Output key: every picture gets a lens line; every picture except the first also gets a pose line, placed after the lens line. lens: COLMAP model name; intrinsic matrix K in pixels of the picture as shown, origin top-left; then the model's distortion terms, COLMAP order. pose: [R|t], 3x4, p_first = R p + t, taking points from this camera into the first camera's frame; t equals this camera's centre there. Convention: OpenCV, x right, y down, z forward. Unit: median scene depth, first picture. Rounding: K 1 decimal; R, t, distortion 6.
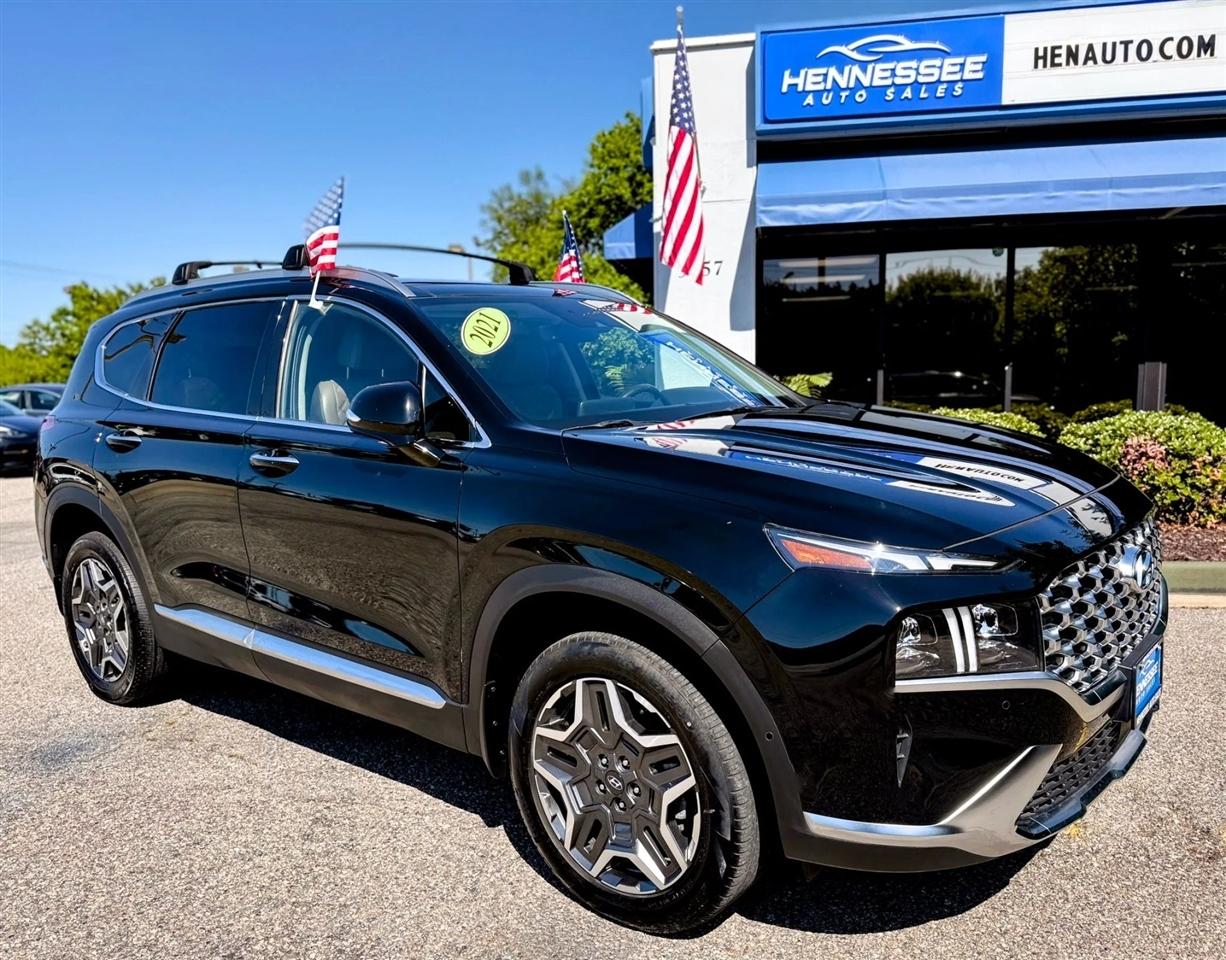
lens RADIAL K [[967.6, 0, 623.8], [0, 967.6, 514.5], [0, 0, 1]] dist [0.004389, -0.008056]
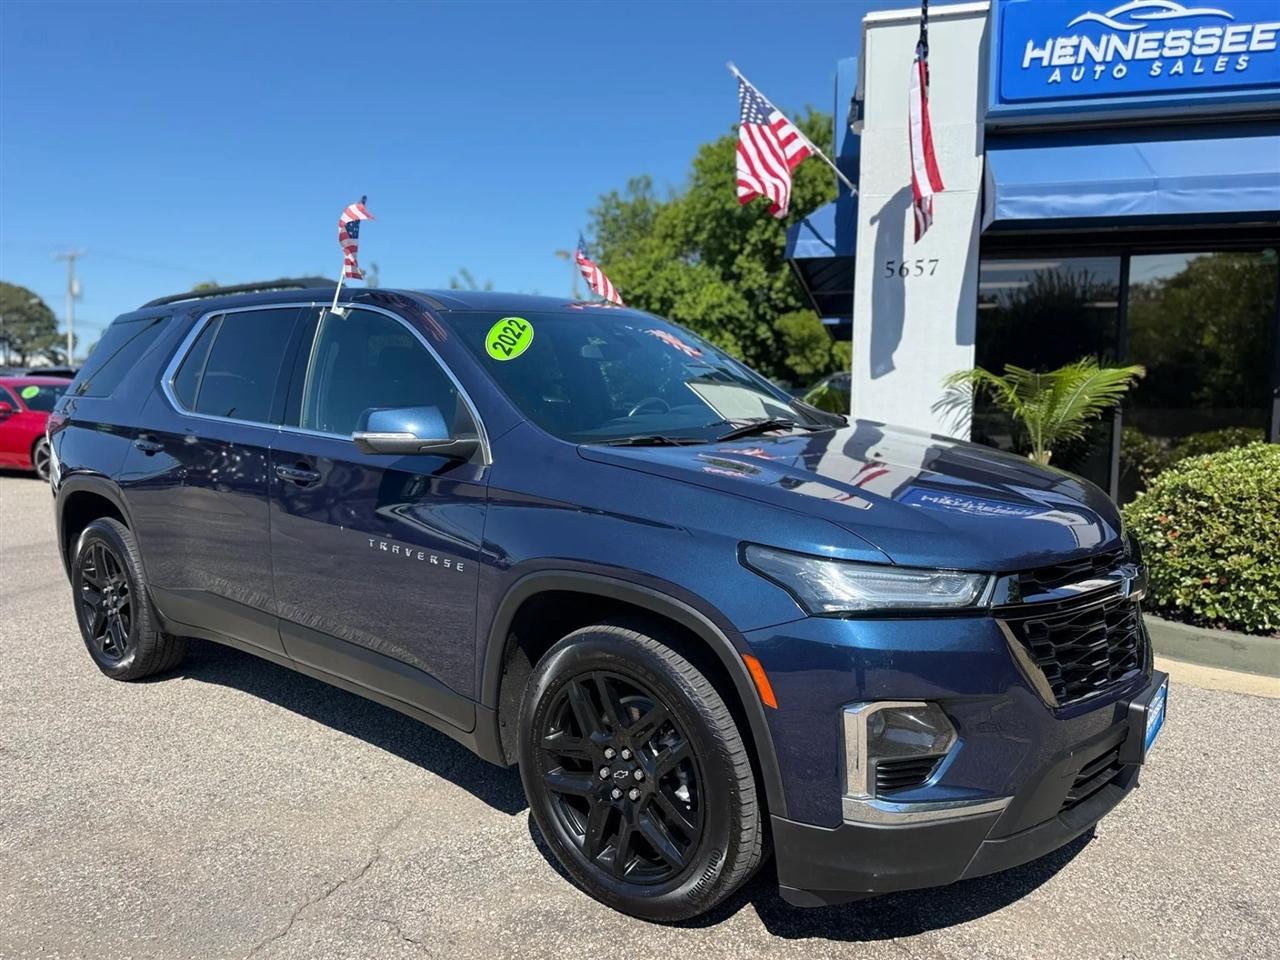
lens RADIAL K [[920.1, 0, 638.8], [0, 920.1, 484.0], [0, 0, 1]] dist [0.002226, -0.004409]
pose [[0.997436, 0.029063, -0.065399, -0.118198], [-0.030746, 0.999217, -0.024885, -0.034526], [0.064625, 0.026832, 0.997549, 0.173654]]
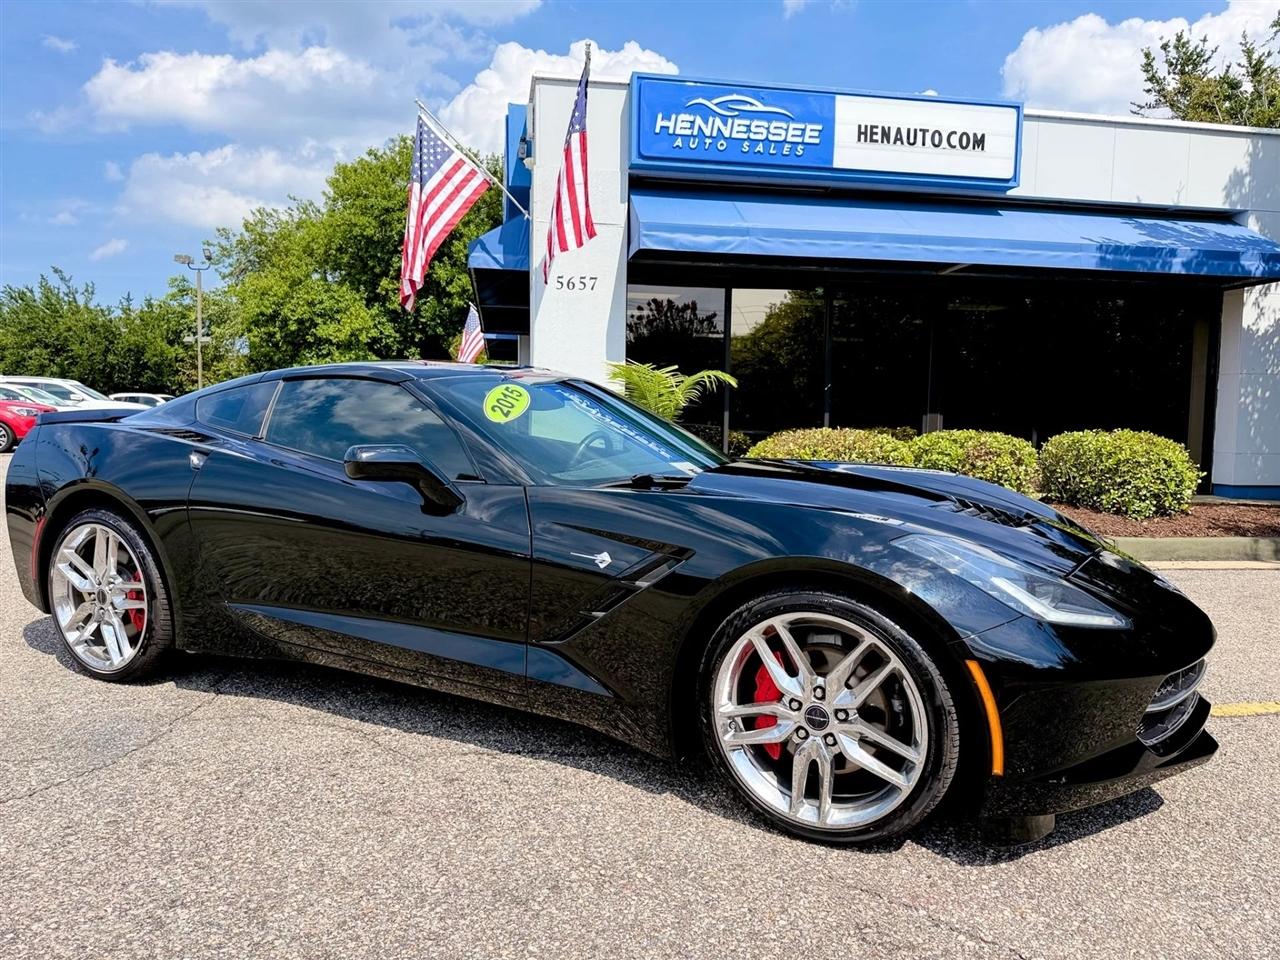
lens RADIAL K [[913.3, 0, 643.7], [0, 913.3, 484.9], [0, 0, 1]] dist [0.001913, -0.005011]
pose [[0.945206, 0.014326, 0.326160, -0.194915], [0.005191, 0.998251, -0.058890, 0.035137], [-0.326433, 0.057356, 0.943479, 0.030601]]
